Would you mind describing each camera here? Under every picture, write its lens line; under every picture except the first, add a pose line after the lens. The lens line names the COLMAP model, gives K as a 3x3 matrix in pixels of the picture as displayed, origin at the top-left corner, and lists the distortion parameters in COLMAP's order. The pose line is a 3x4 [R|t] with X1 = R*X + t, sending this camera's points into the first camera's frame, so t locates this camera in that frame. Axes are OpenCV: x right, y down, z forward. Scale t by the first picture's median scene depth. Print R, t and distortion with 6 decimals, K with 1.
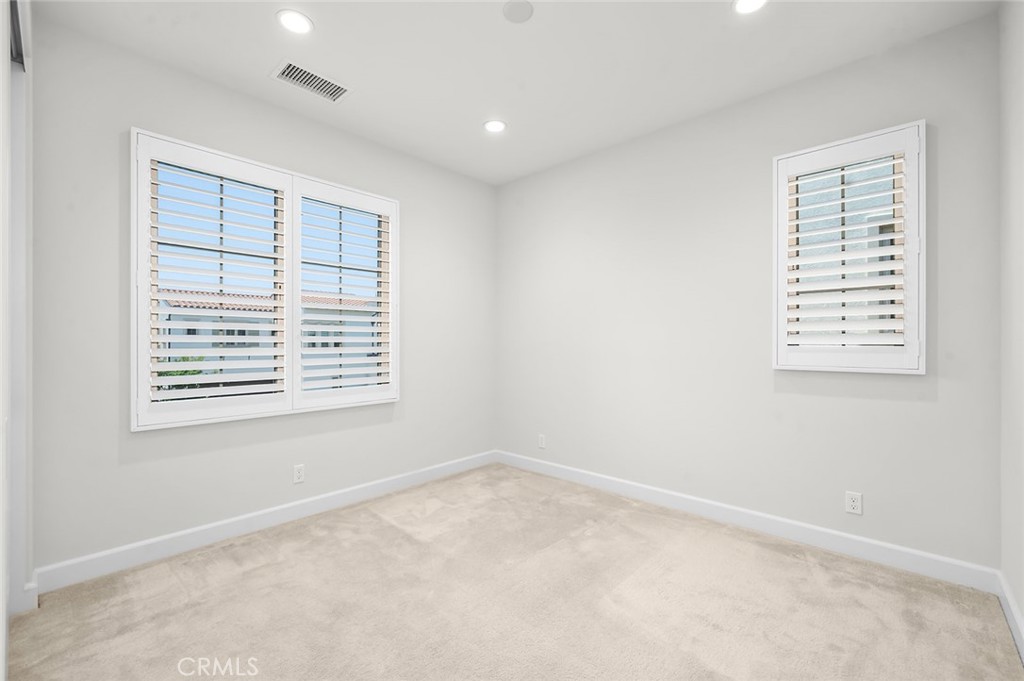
lens RADIAL K [[425.3, 0, 512.0], [0, 425.3, 340.5], [0, 0, 1]] dist [0.002951, 0.000213]
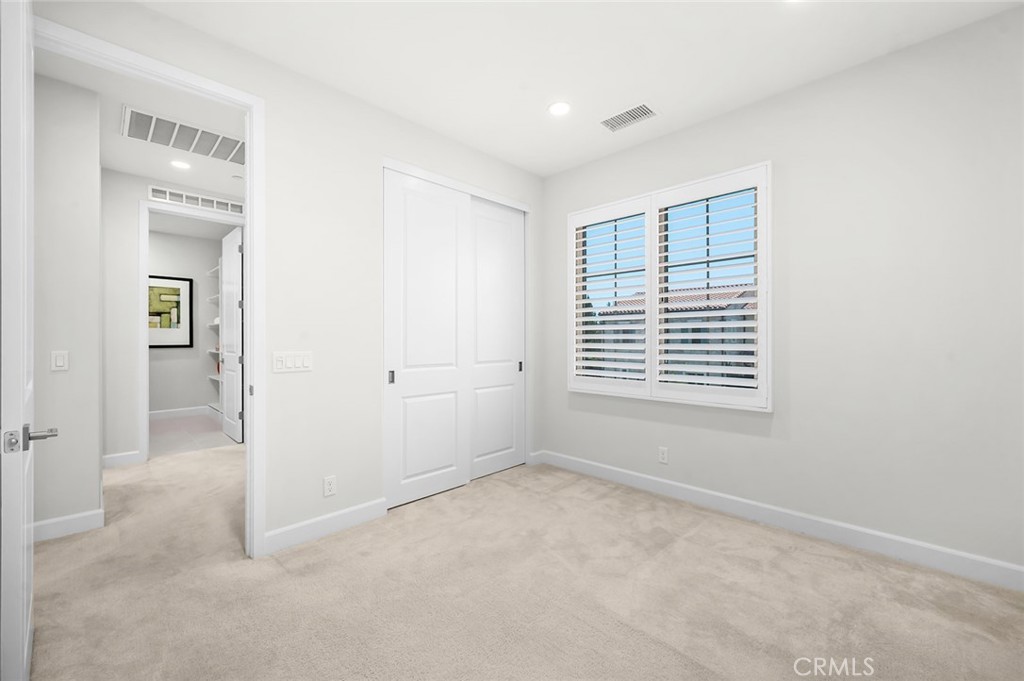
lens RADIAL K [[416.4, 0, 520.5], [0, 416.4, 337.7], [0, 0, 1]] dist [-0.000870, 0.000103]
pose [[-0.022746, -0.004675, -0.999730, 0.597358], [0.008757, 0.999950, -0.004876, 0.002956], [0.999703, -0.008866, -0.022704, 0.631088]]
